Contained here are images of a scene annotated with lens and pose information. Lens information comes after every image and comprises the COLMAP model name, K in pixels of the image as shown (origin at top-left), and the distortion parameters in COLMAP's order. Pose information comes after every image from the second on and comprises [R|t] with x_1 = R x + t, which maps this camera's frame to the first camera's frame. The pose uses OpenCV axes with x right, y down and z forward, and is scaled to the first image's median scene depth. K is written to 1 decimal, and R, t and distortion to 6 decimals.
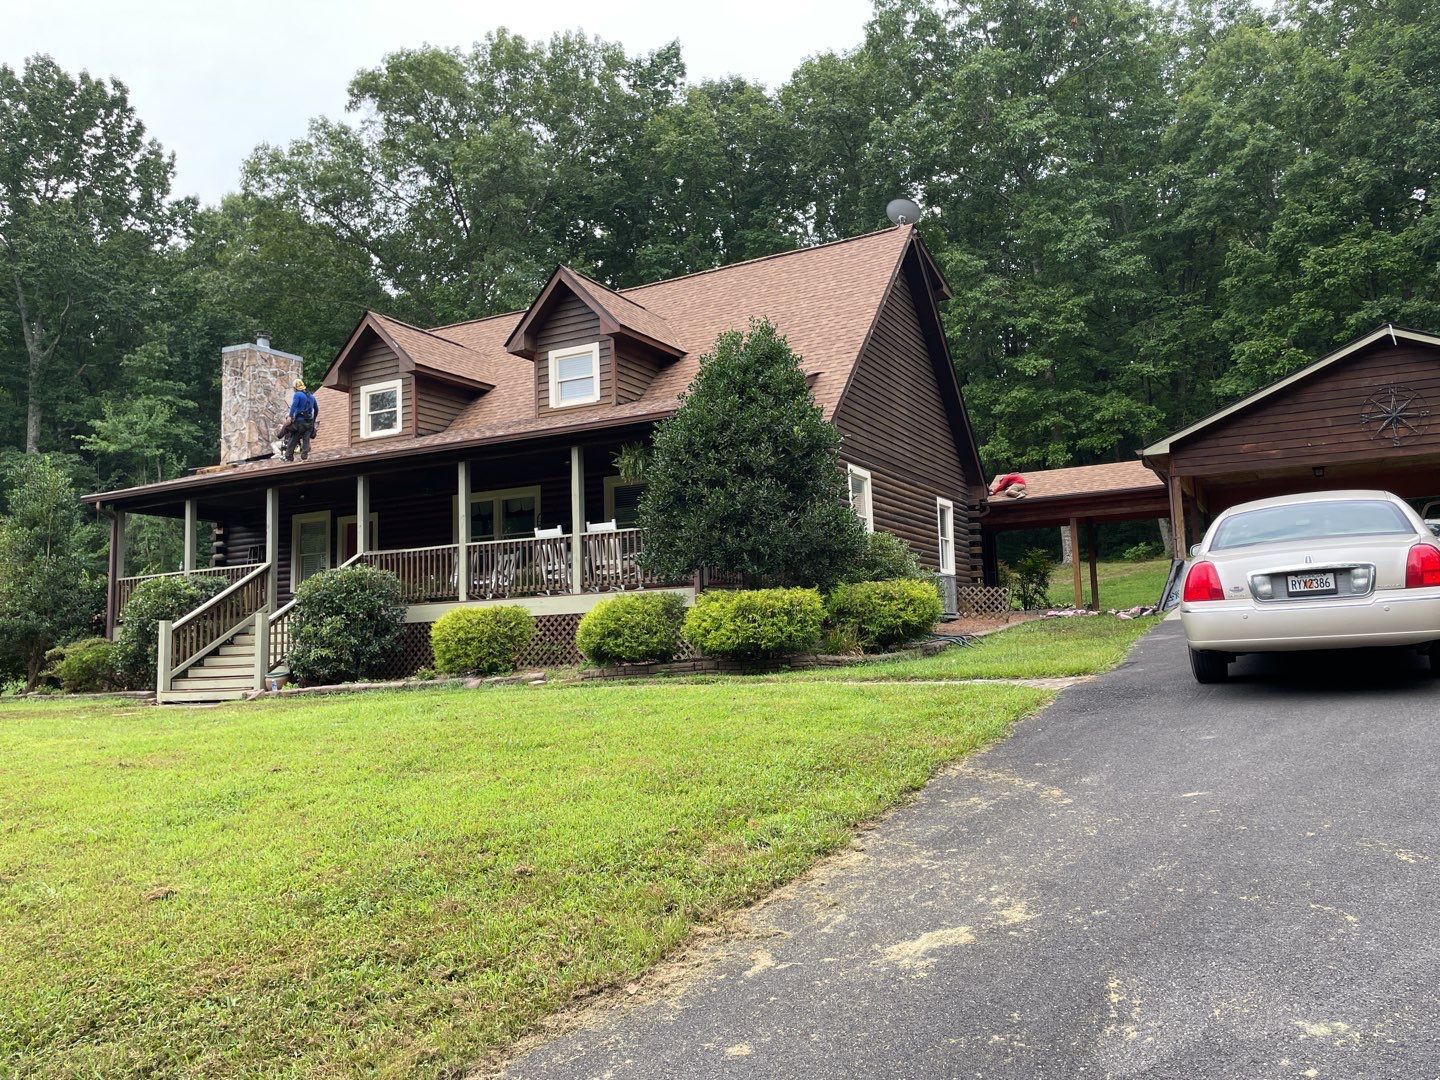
lens RADIAL K [[1073.3, 0, 740.6], [0, 1073.3, 532.9], [0, 0, 1]] dist [0.080845, -0.111485]
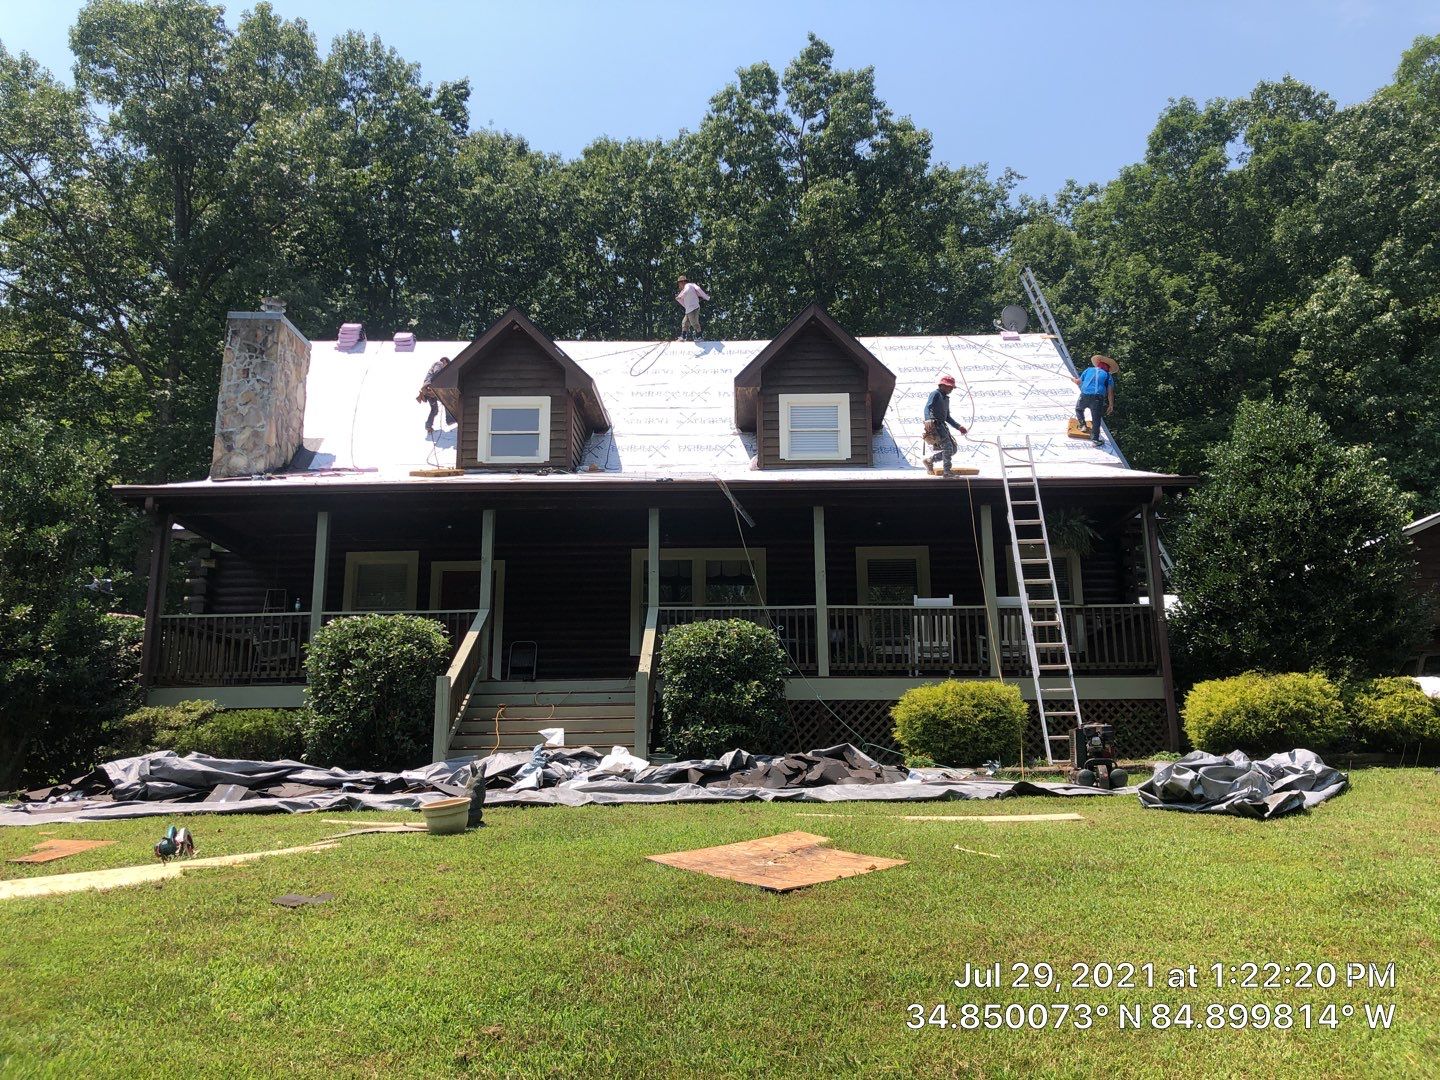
lens RADIAL K [[1167.7, 0, 731.7], [0, 1167.7, 527.7], [0, 0, 1]] dist [0.022809, -0.012570]
pose [[0.890699, 0.124224, 0.437292, -0.499813], [-0.069962, 0.987938, -0.138146, 0.054740], [-0.449178, 0.092453, 0.888646, 0.173352]]
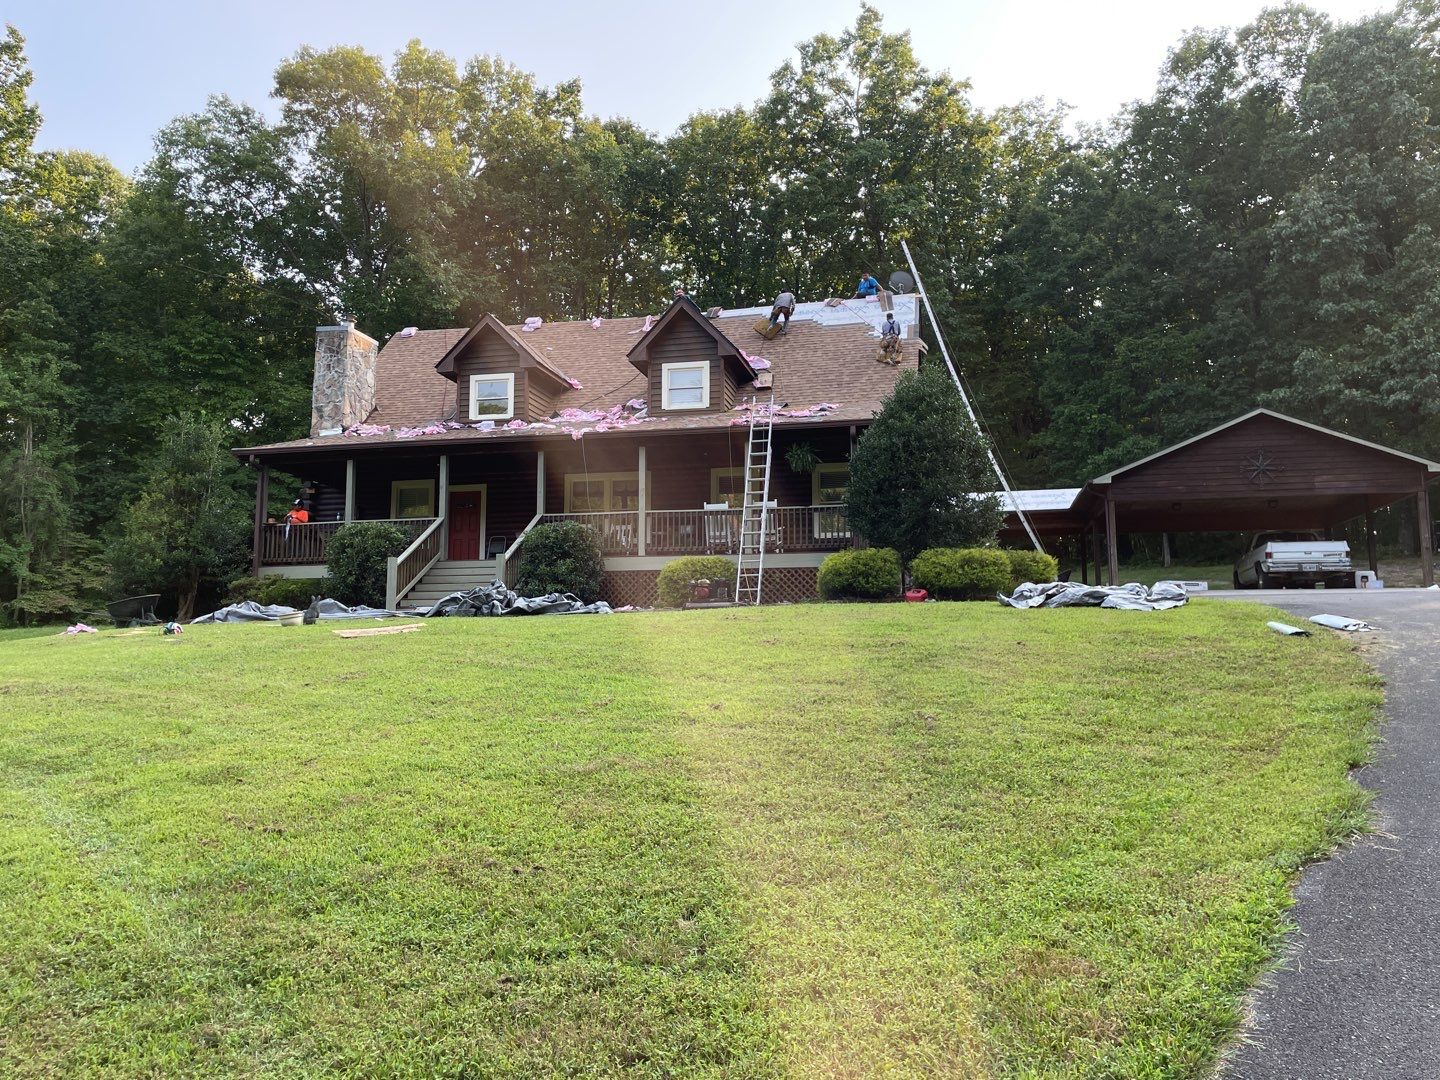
lens RADIAL K [[1078.1, 0, 712.9], [0, 1078.1, 534.6], [0, 0, 1]] dist [0.075453, -0.100414]
pose [[0.967702, 0.064444, 0.243720, -0.341326], [-0.059736, 0.997858, -0.026667, 0.046842], [-0.244916, 0.011247, 0.969479, -0.173931]]
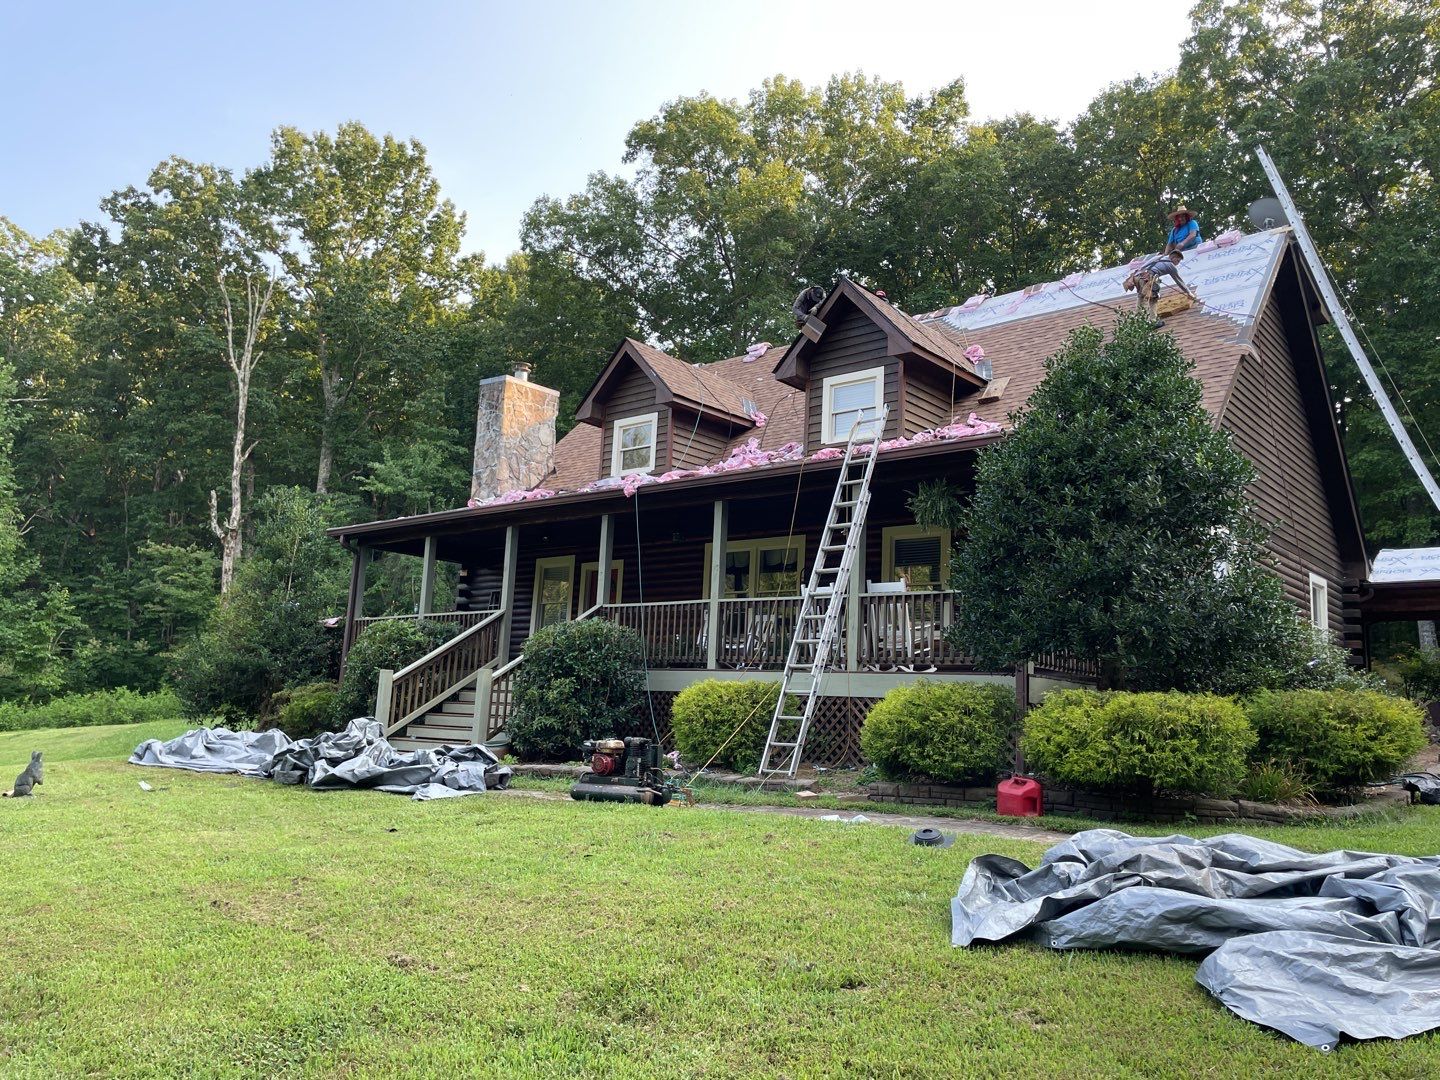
lens RADIAL K [[1073.3, 0, 740.6], [0, 1073.3, 532.9], [0, 0, 1]] dist [0.080845, -0.111485]
pose [[0.974093, 0.039159, -0.222730, -0.040575], [-0.052627, 0.997106, -0.054856, 0.002216], [0.219937, 0.065157, 0.973336, 0.142244]]
